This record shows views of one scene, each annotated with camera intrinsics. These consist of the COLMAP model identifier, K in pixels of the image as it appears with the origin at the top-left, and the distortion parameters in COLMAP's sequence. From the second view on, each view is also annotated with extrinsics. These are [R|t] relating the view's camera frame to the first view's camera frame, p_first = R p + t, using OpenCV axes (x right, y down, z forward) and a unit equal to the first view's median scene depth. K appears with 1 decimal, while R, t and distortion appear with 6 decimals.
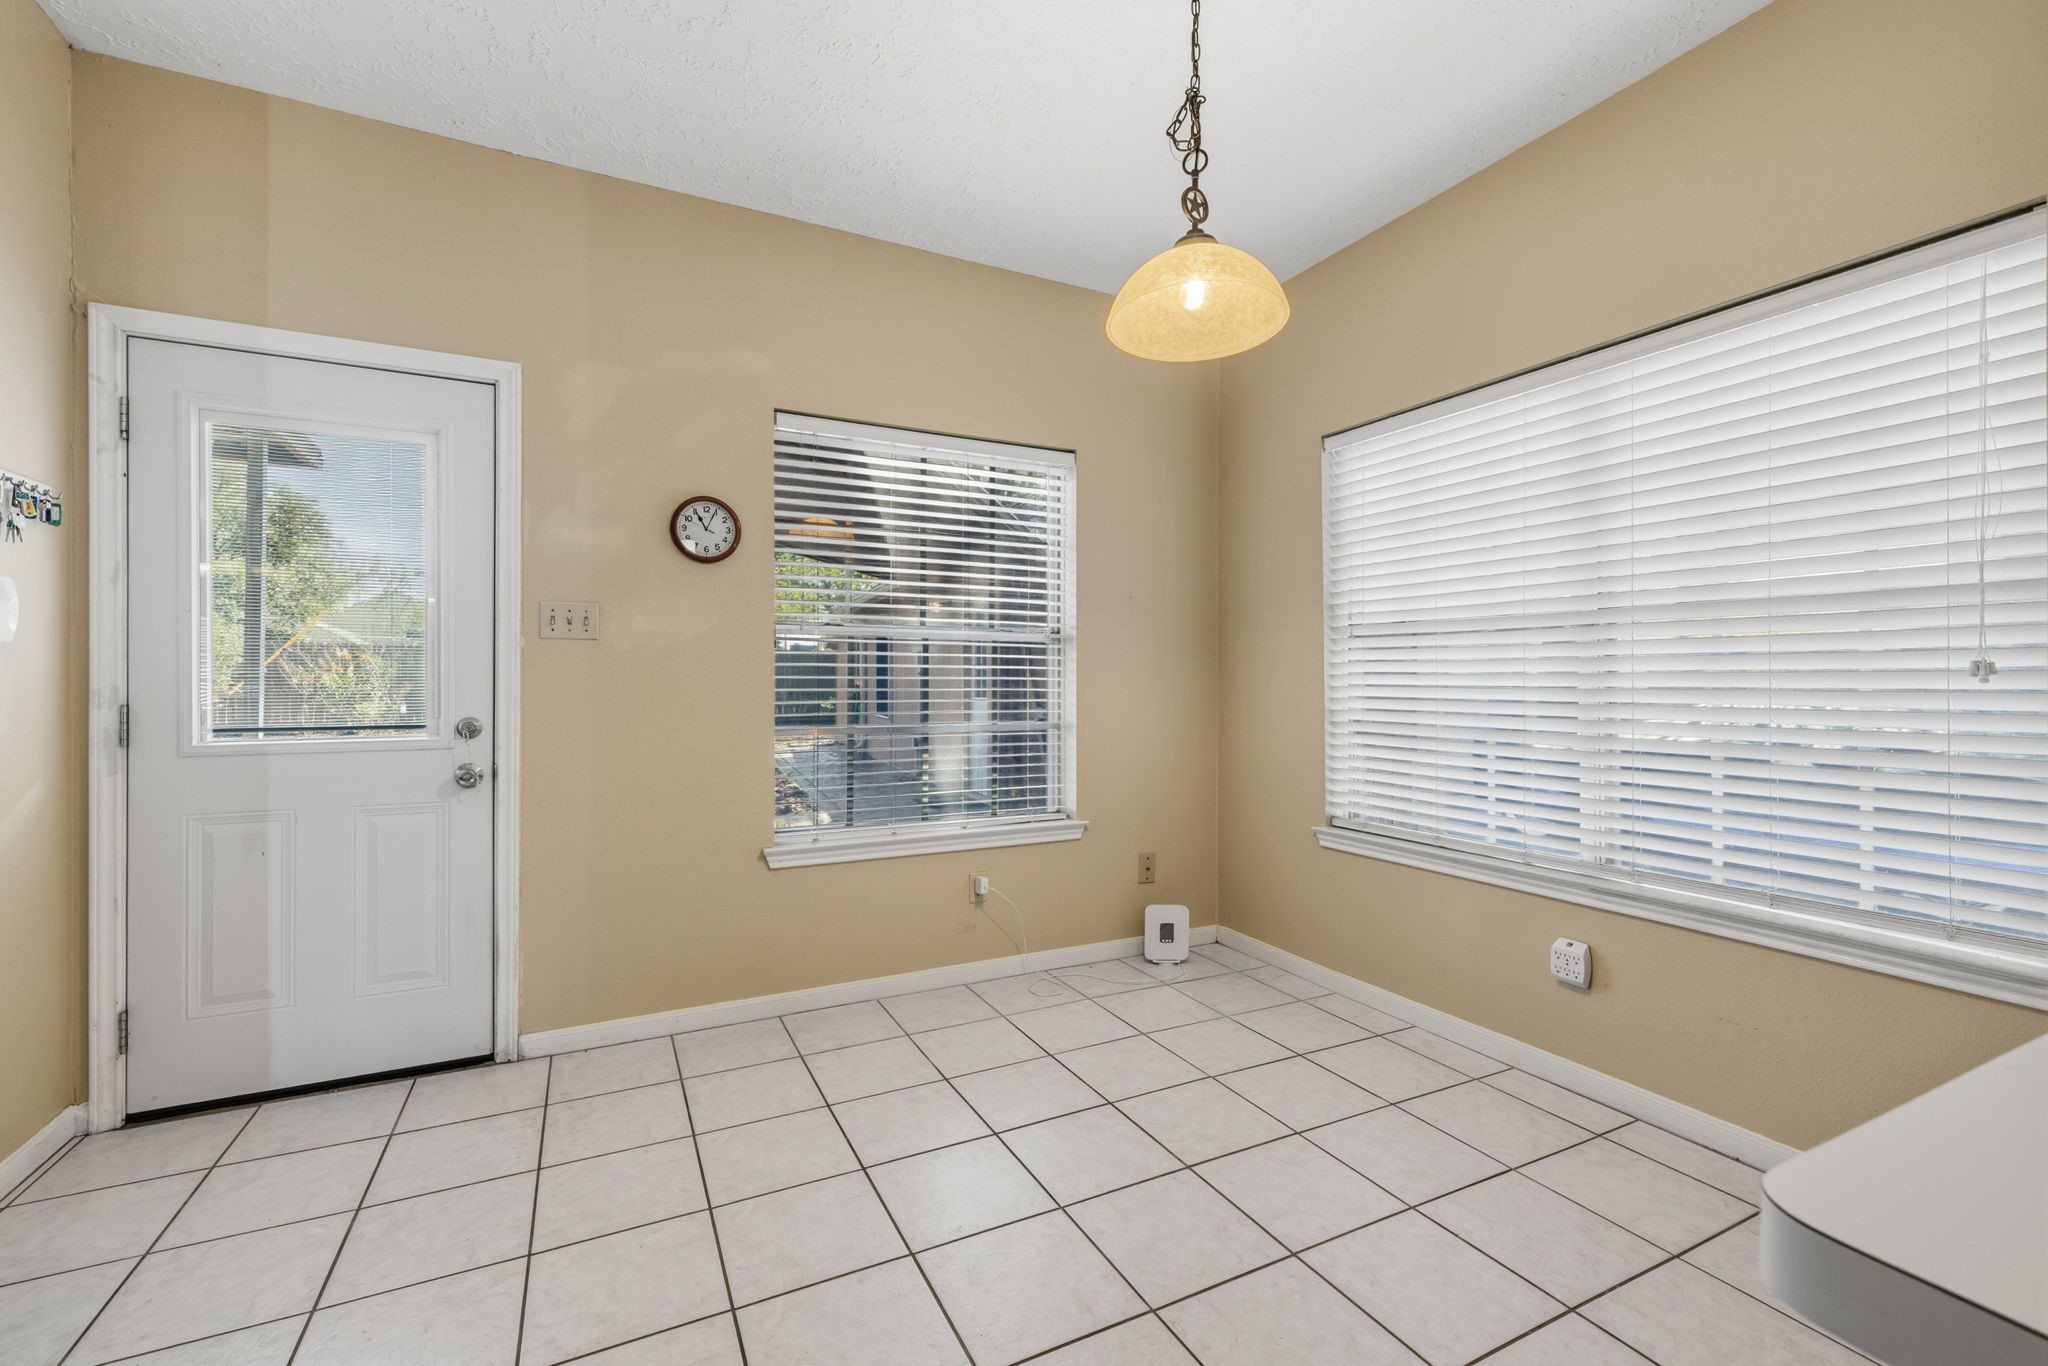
lens RADIAL K [[860.4, 0, 1034.8], [0, 860.4, 684.2], [0, 0, 1]] dist [-0.000118, 0.000159]
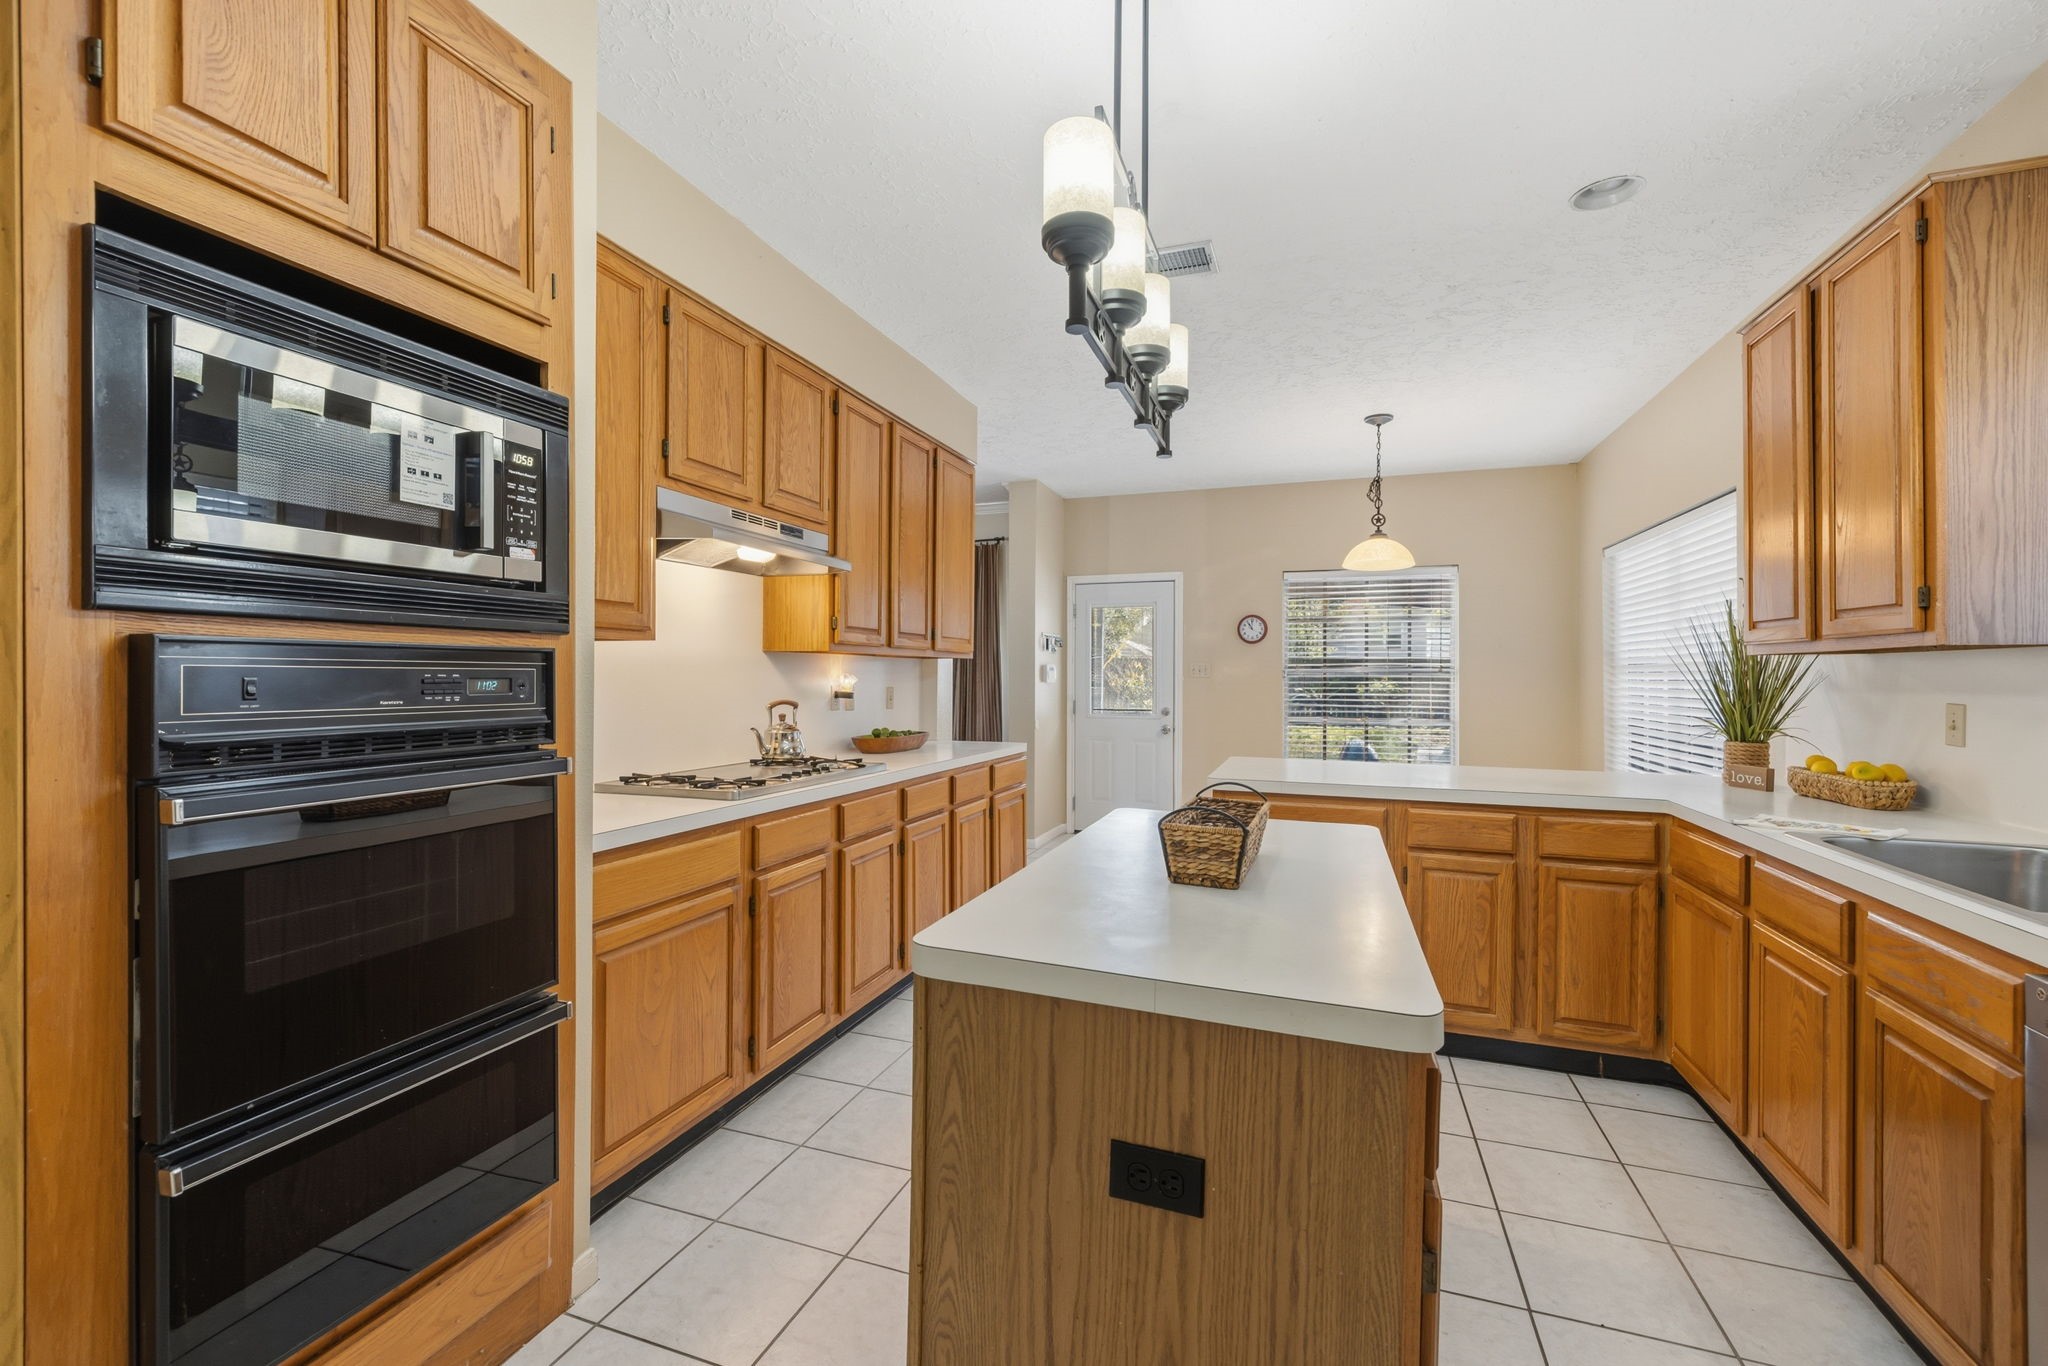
lens RADIAL K [[860.4, 0, 1026.4], [0, 860.4, 678.7], [0, 0, 1]] dist [-0.000118, 0.000159]
pose [[0.688633, 0.003767, -0.725101, 0.960430], [-0.004302, 0.999990, 0.001109, -0.051088], [0.725098, 0.002356, 0.688642, -1.126301]]
